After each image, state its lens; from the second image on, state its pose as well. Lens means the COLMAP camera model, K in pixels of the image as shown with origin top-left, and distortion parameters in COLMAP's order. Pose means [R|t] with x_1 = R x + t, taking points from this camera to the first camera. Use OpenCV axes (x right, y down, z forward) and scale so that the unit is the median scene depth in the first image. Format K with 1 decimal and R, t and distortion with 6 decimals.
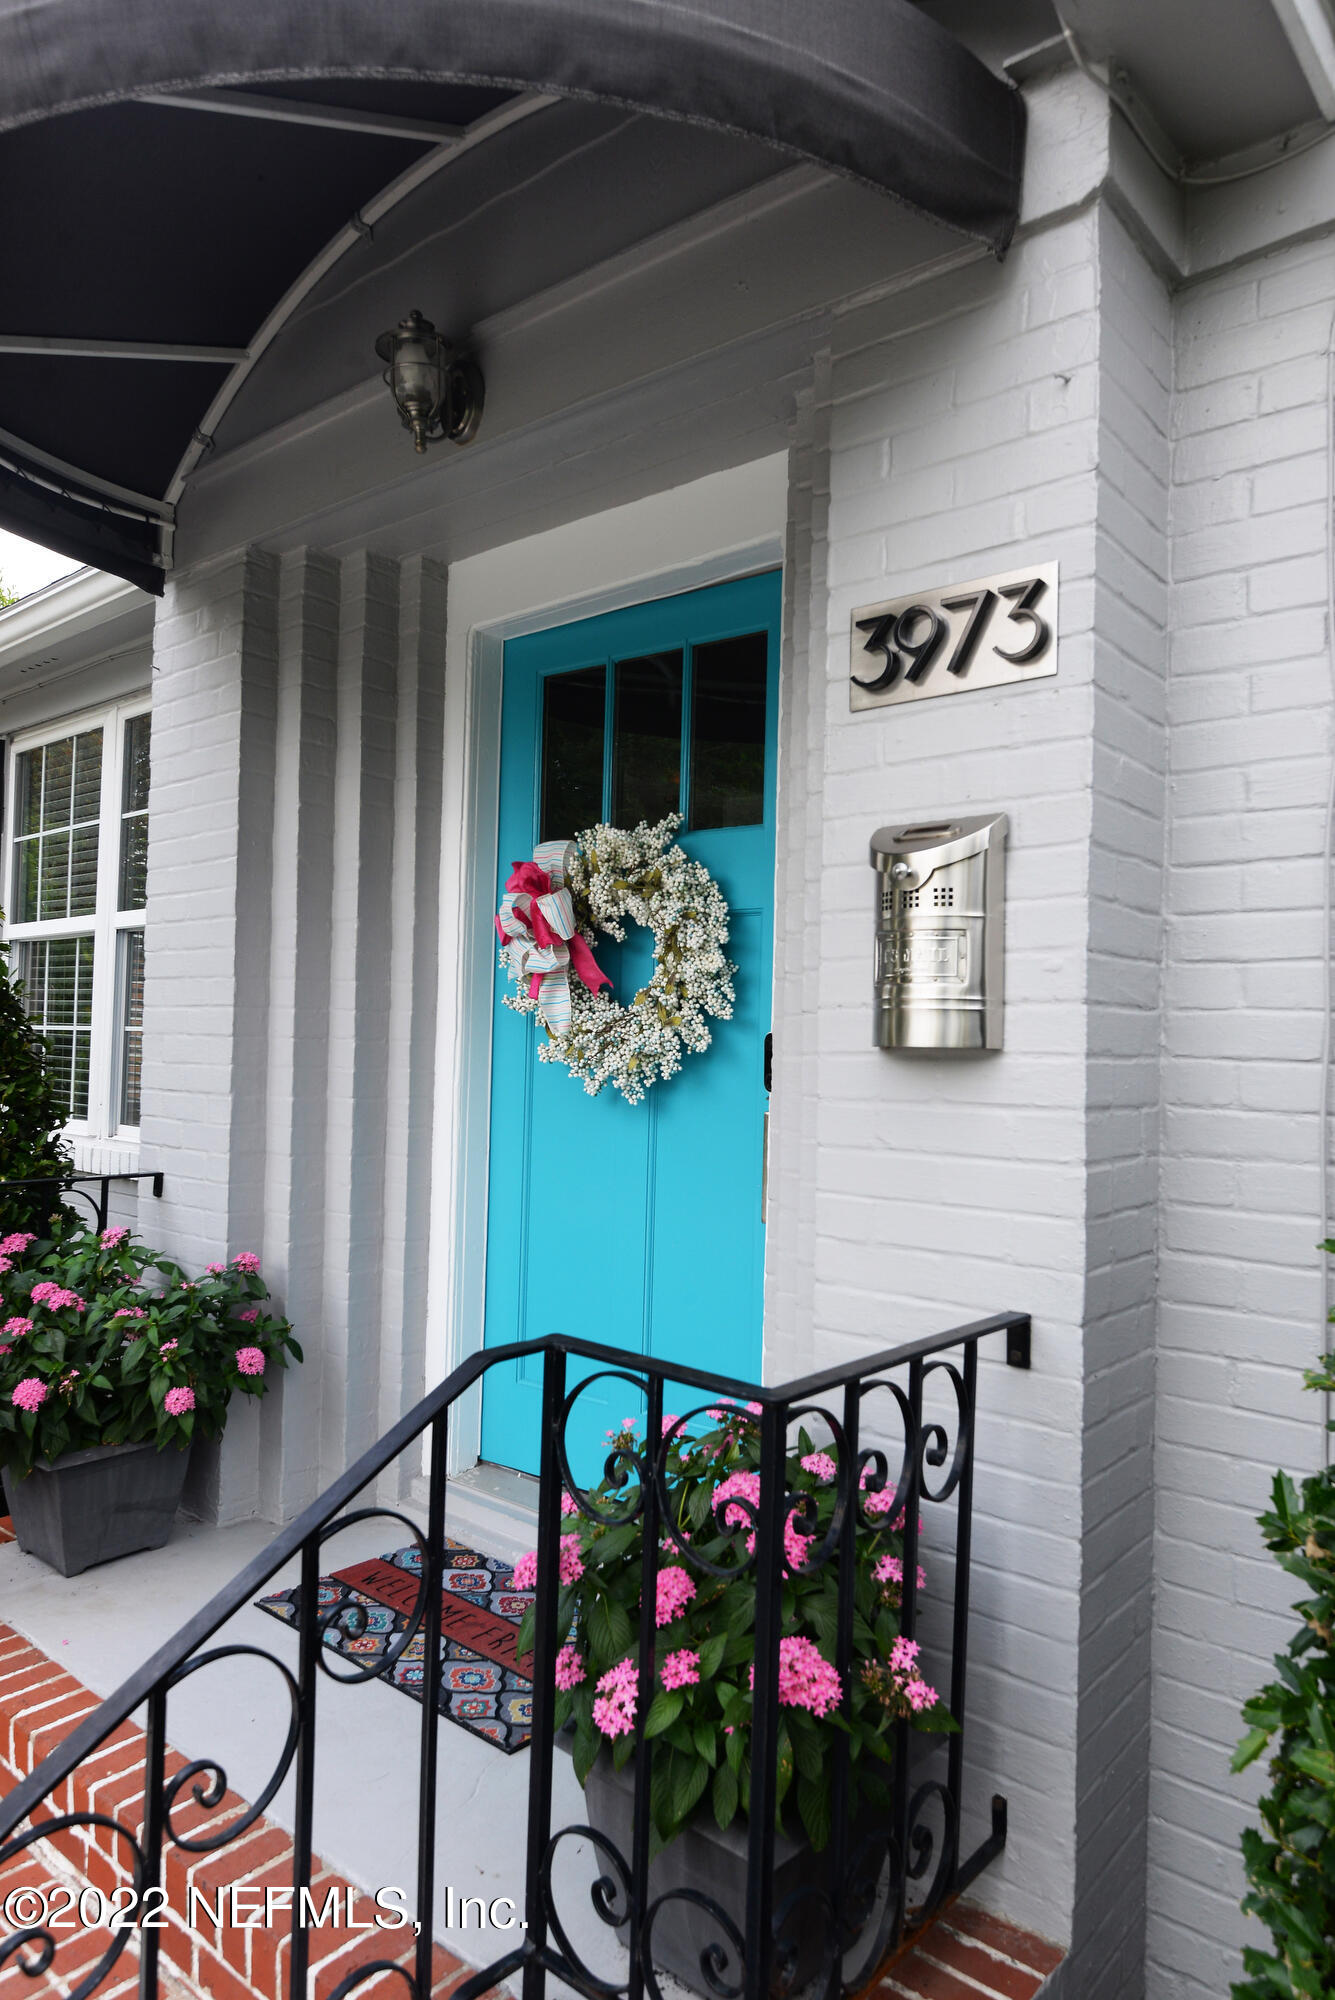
lens RADIAL K [[1249.3, 0, 664.9], [0, 1249.3, 1009.3], [0, 0, 1]] dist [0.004102, 0.000298]
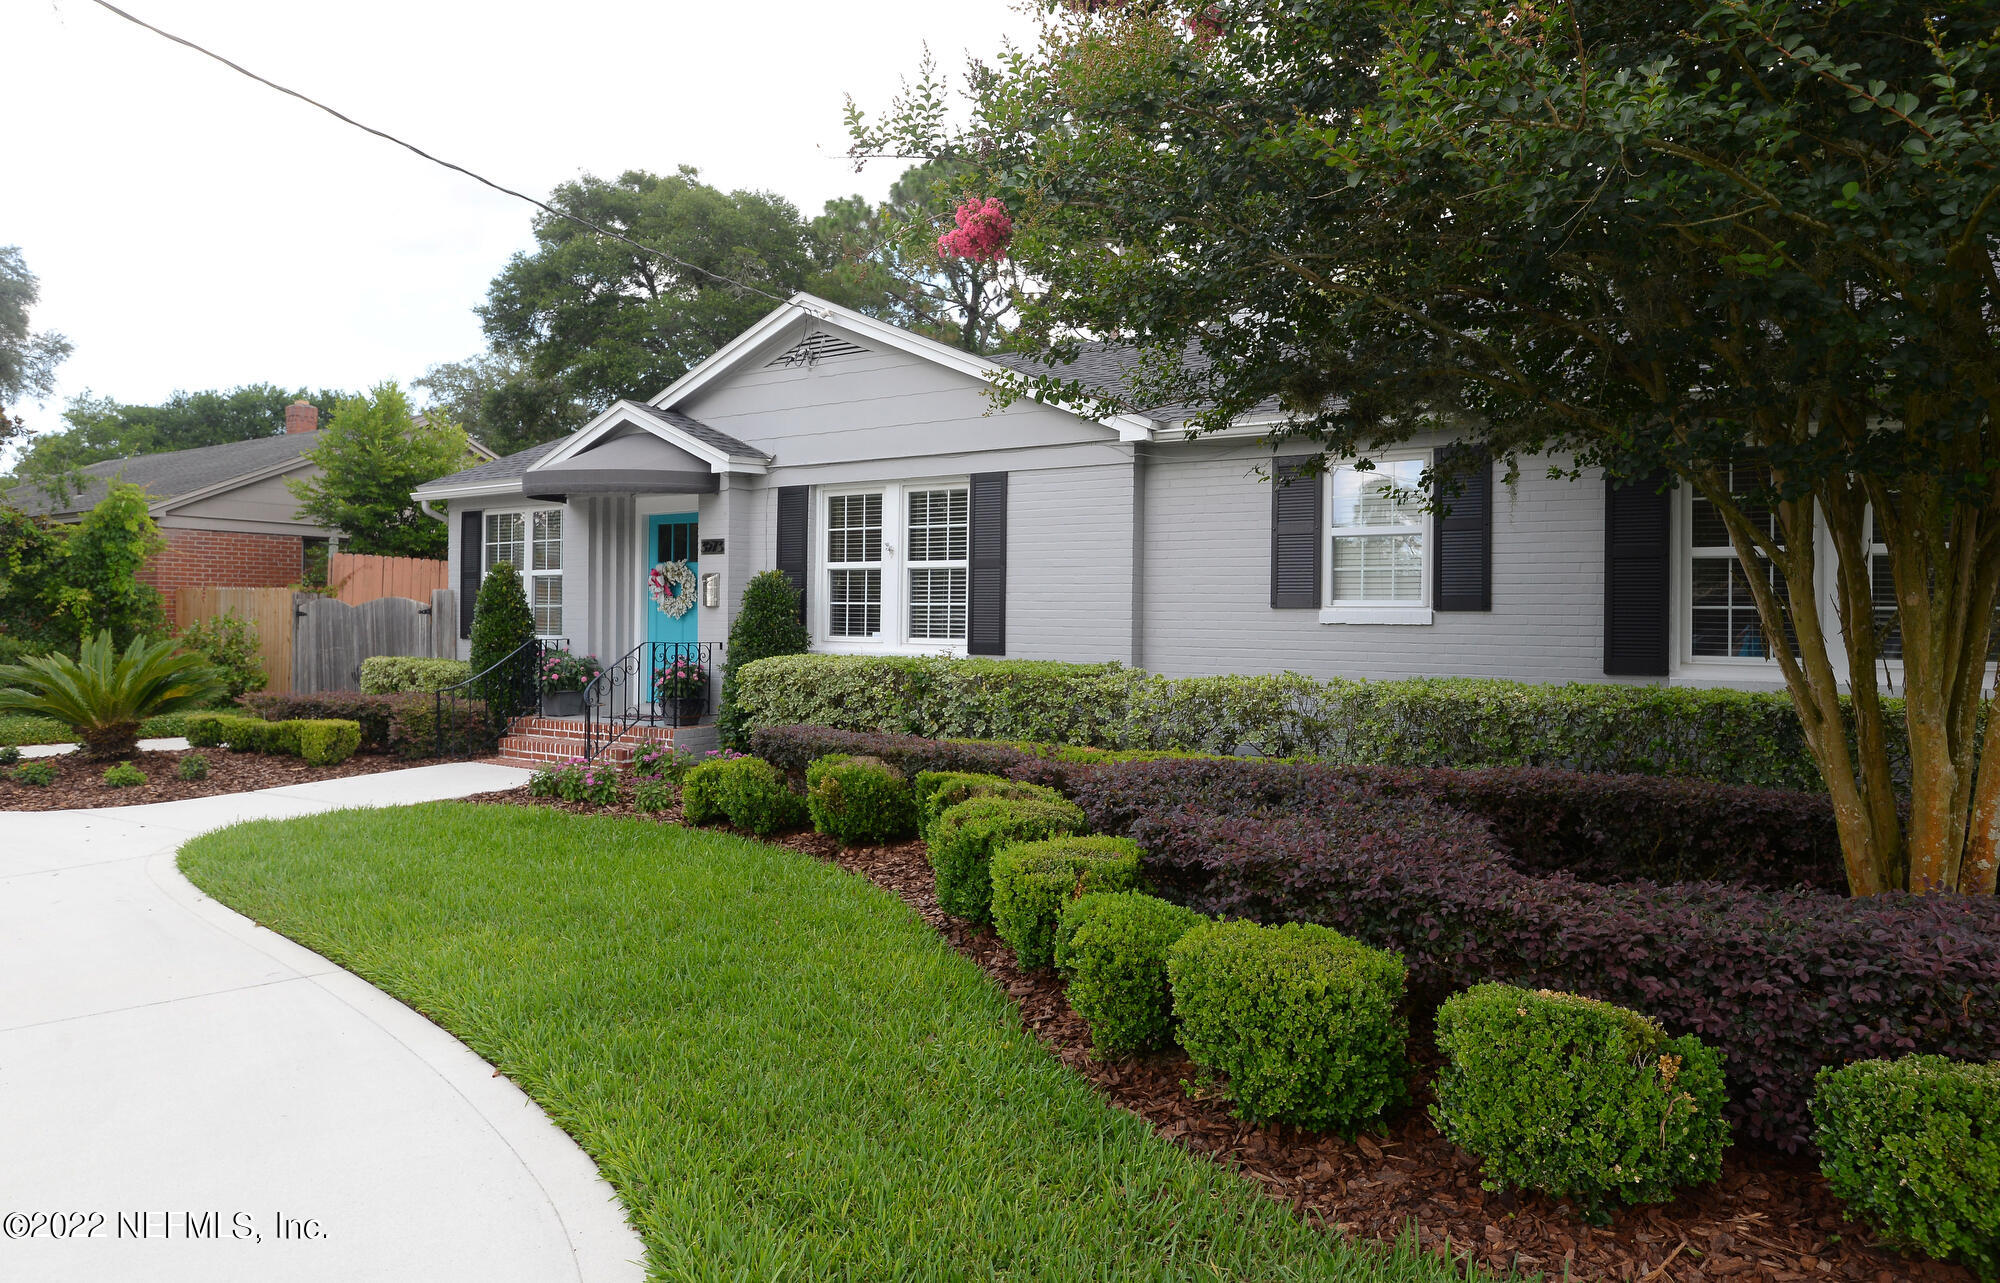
lens RADIAL K [[1135.8, 0, 1017.7], [0, 1135.8, 620.0], [0, 0, 1]] dist [-0.017116, -0.000298]
pose [[0.987441, -0.011767, 0.157549, 0.556403], [0.007301, 0.999556, 0.028898, -0.037558], [-0.157819, -0.027385, 0.987088, -3.376830]]
